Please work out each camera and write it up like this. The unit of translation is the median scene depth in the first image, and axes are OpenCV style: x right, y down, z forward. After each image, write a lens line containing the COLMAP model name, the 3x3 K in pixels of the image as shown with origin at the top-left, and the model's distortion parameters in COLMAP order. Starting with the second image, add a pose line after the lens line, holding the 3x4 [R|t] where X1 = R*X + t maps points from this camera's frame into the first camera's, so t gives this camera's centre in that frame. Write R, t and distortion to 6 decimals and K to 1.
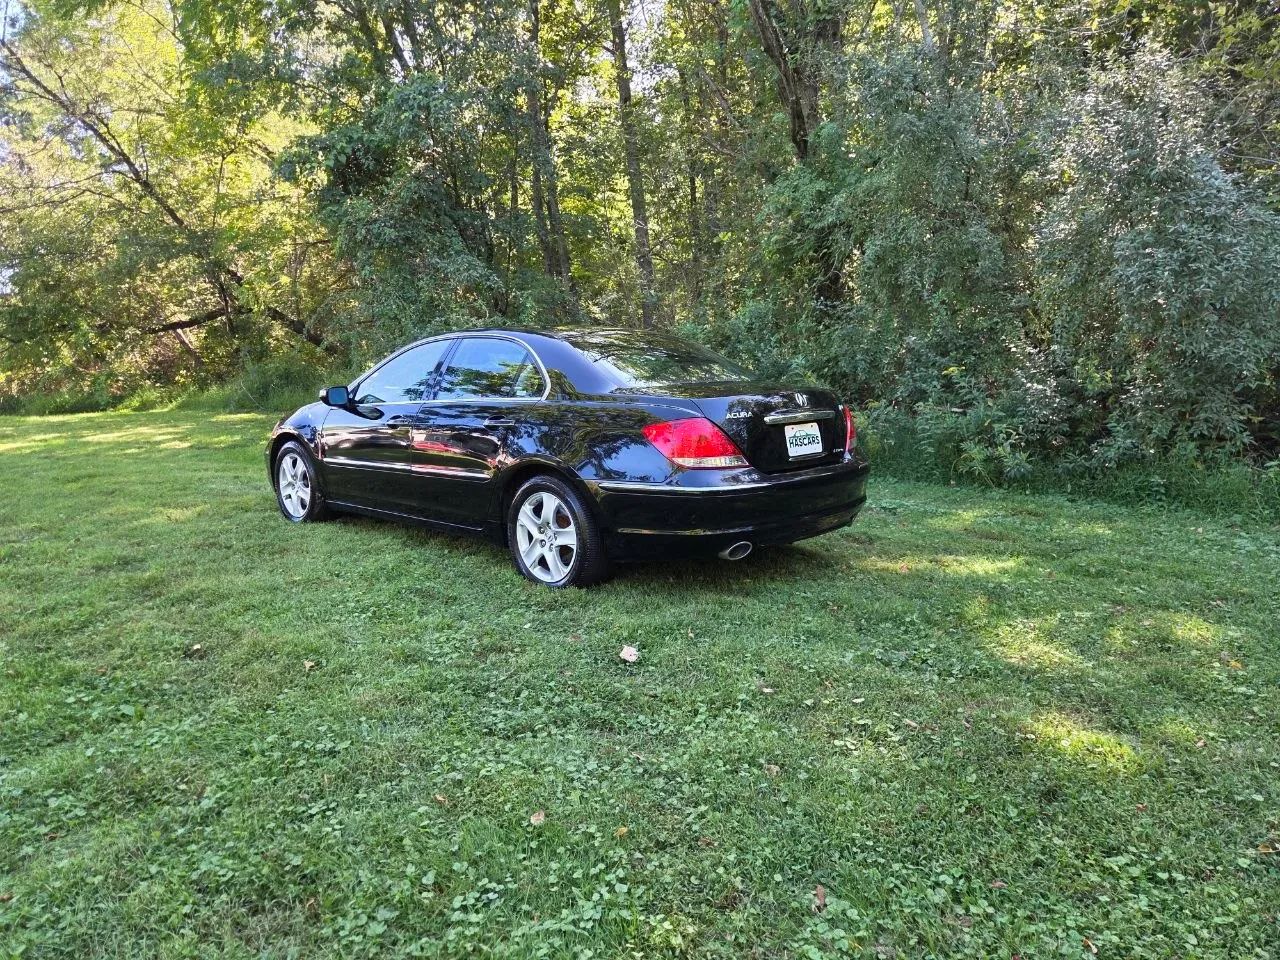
lens RADIAL K [[871.1, 0, 640.0], [0, 871.1, 480.0], [0, 0, 1]] dist [0.070620, -0.067915]
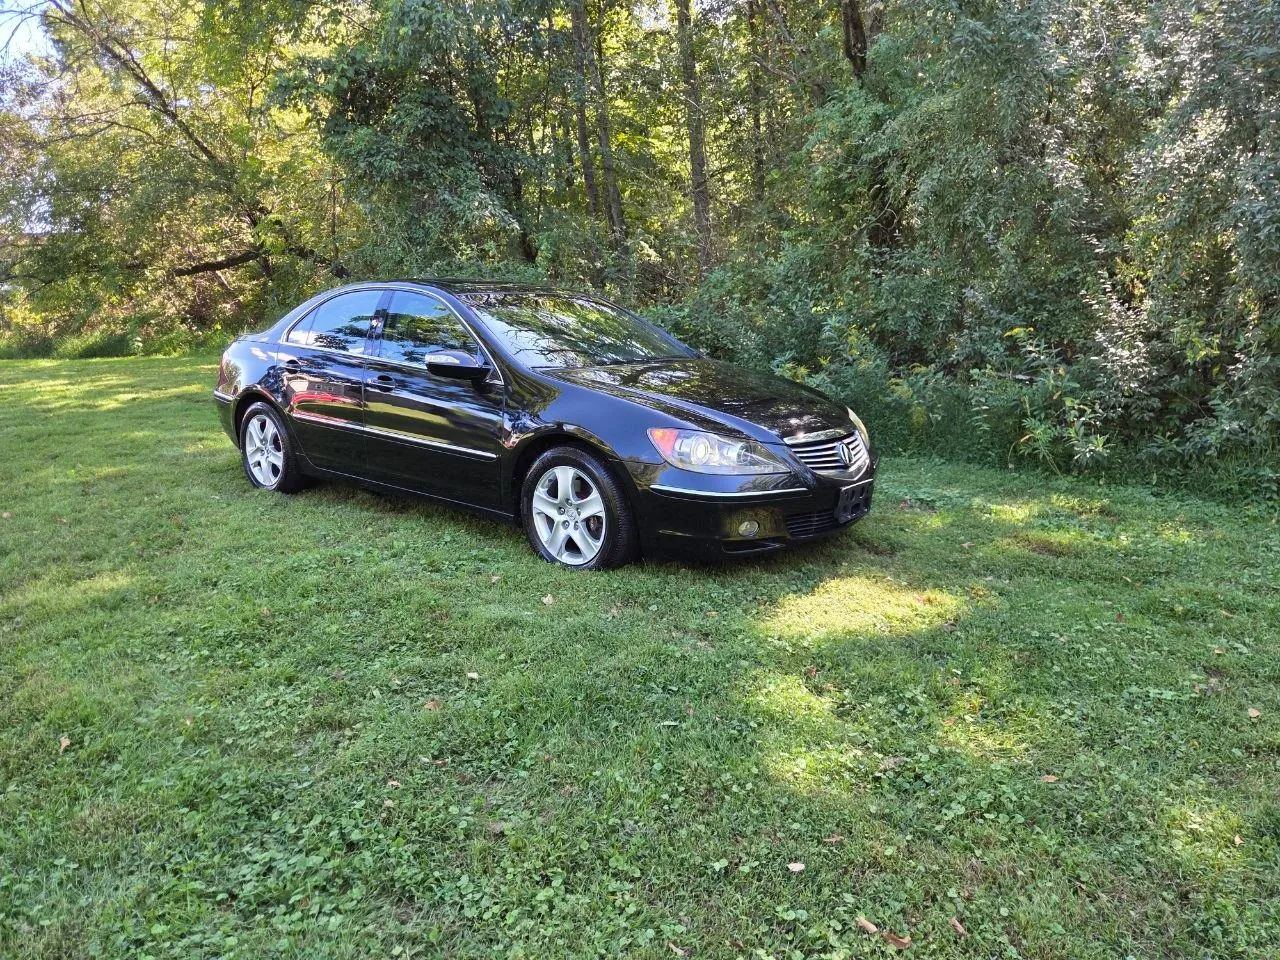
lens RADIAL K [[872.0, 0, 642.6], [0, 872.0, 488.0], [0, 0, 1]] dist [0.071178, -0.062338]
pose [[0.997084, 0.025136, -0.072053, 0.100850], [-0.020080, 0.997341, 0.070058, -0.043017], [0.073622, -0.068407, 0.994937, 0.204755]]
